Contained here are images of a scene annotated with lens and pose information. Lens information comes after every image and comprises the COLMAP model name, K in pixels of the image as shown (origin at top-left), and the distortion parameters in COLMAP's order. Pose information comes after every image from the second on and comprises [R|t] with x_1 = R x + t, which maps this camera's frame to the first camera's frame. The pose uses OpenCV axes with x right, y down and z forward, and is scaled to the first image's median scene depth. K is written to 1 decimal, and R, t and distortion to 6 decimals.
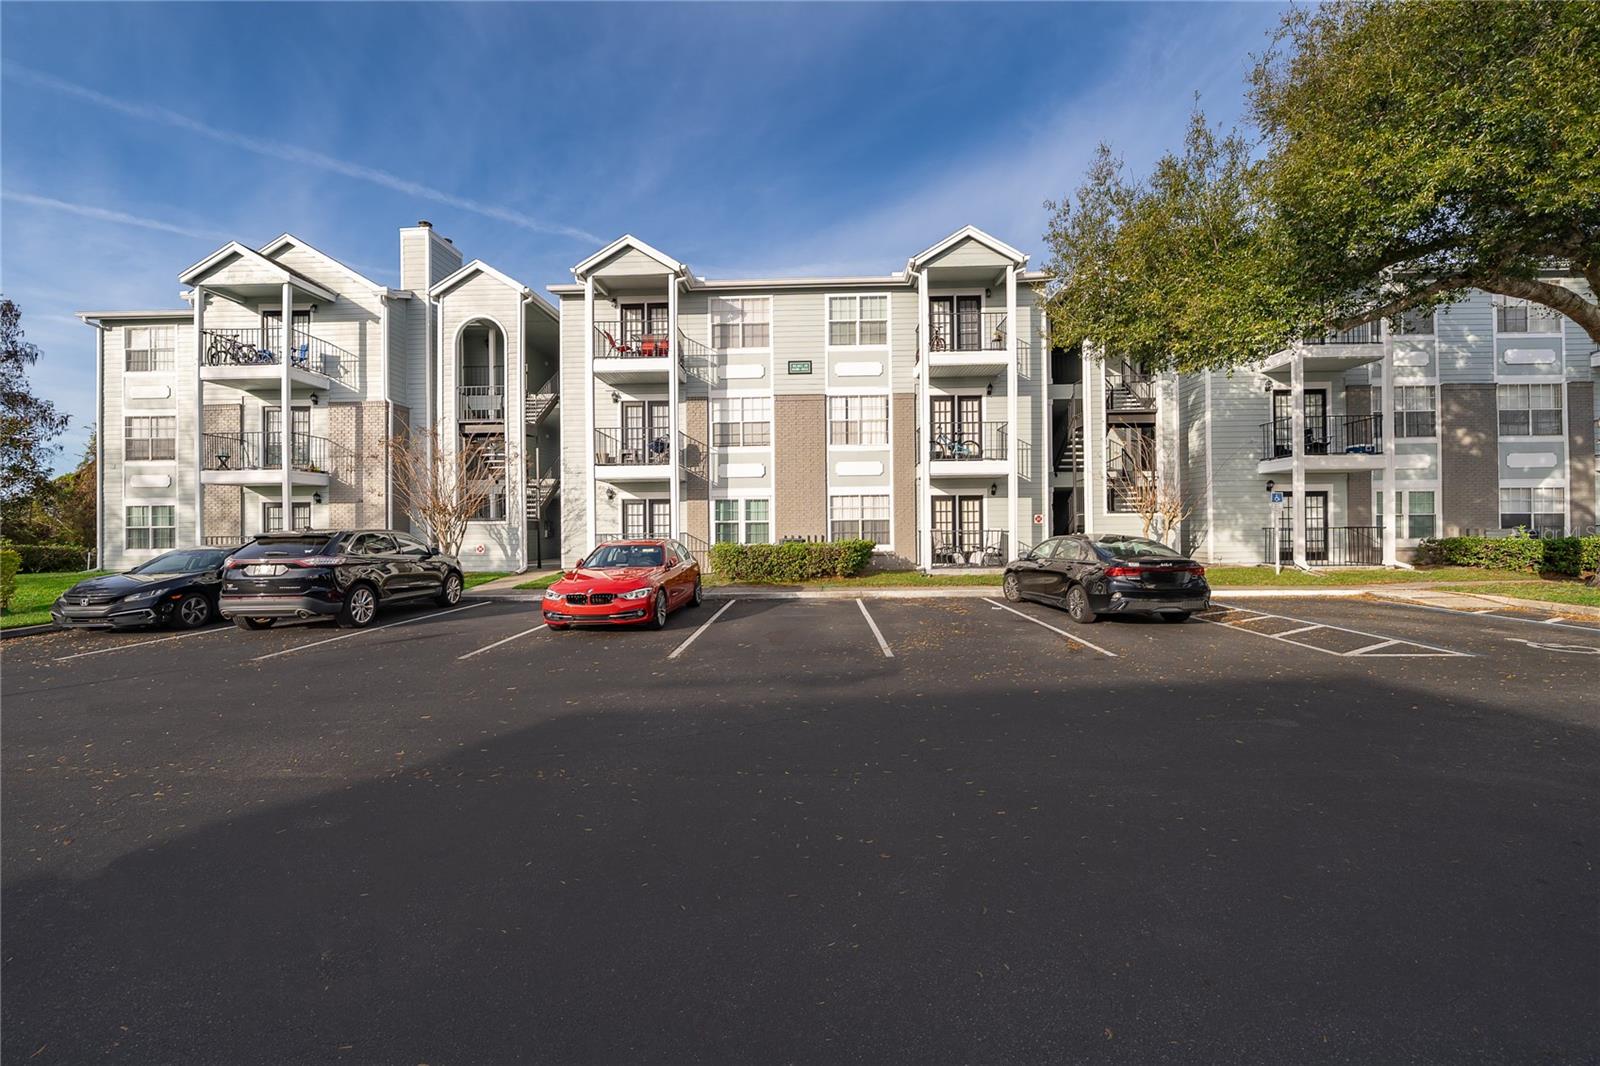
lens RADIAL K [[695.7, 0, 797.3], [0, 695.7, 516.4], [0, 0, 1]] dist [0.008148, -0.001097]
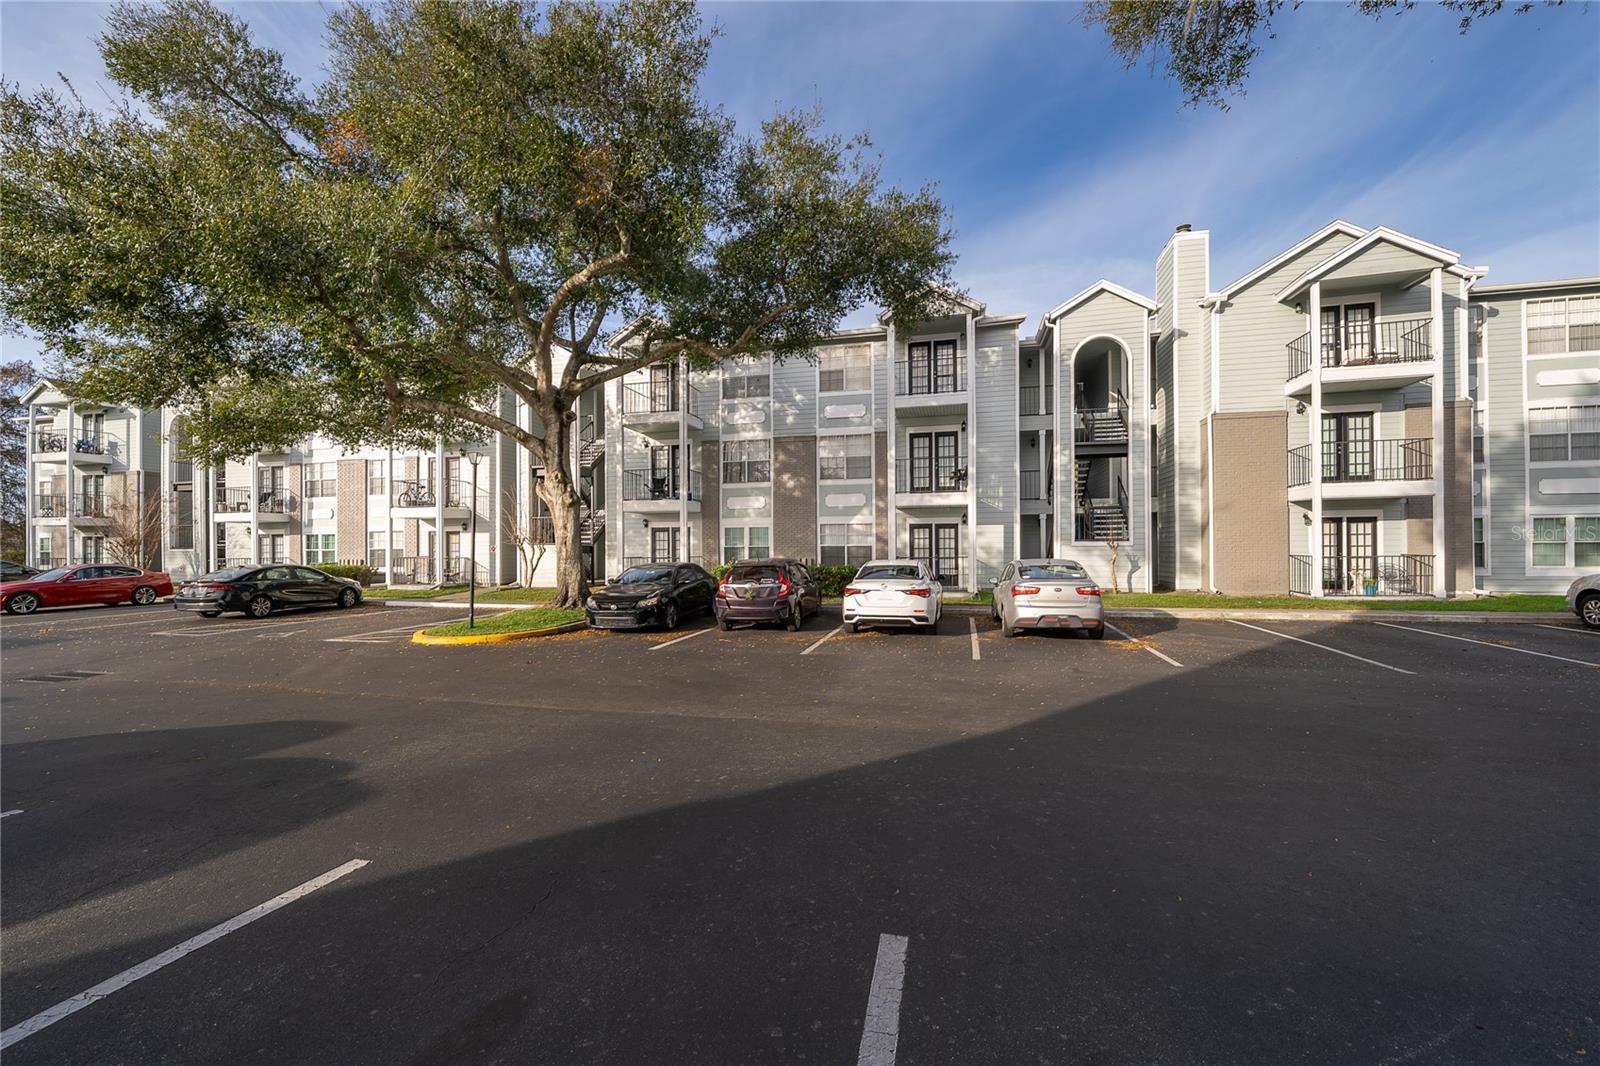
lens RADIAL K [[623.6, 0, 800.4], [0, 623.6, 547.6], [0, 0, 1]] dist [-0.007624, 0.000484]
pose [[0.977917, 0.003176, -0.208968, 1.139372], [-0.001143, 0.999951, 0.009851, -0.010681], [0.208989, -0.009394, 0.977873, -0.032001]]
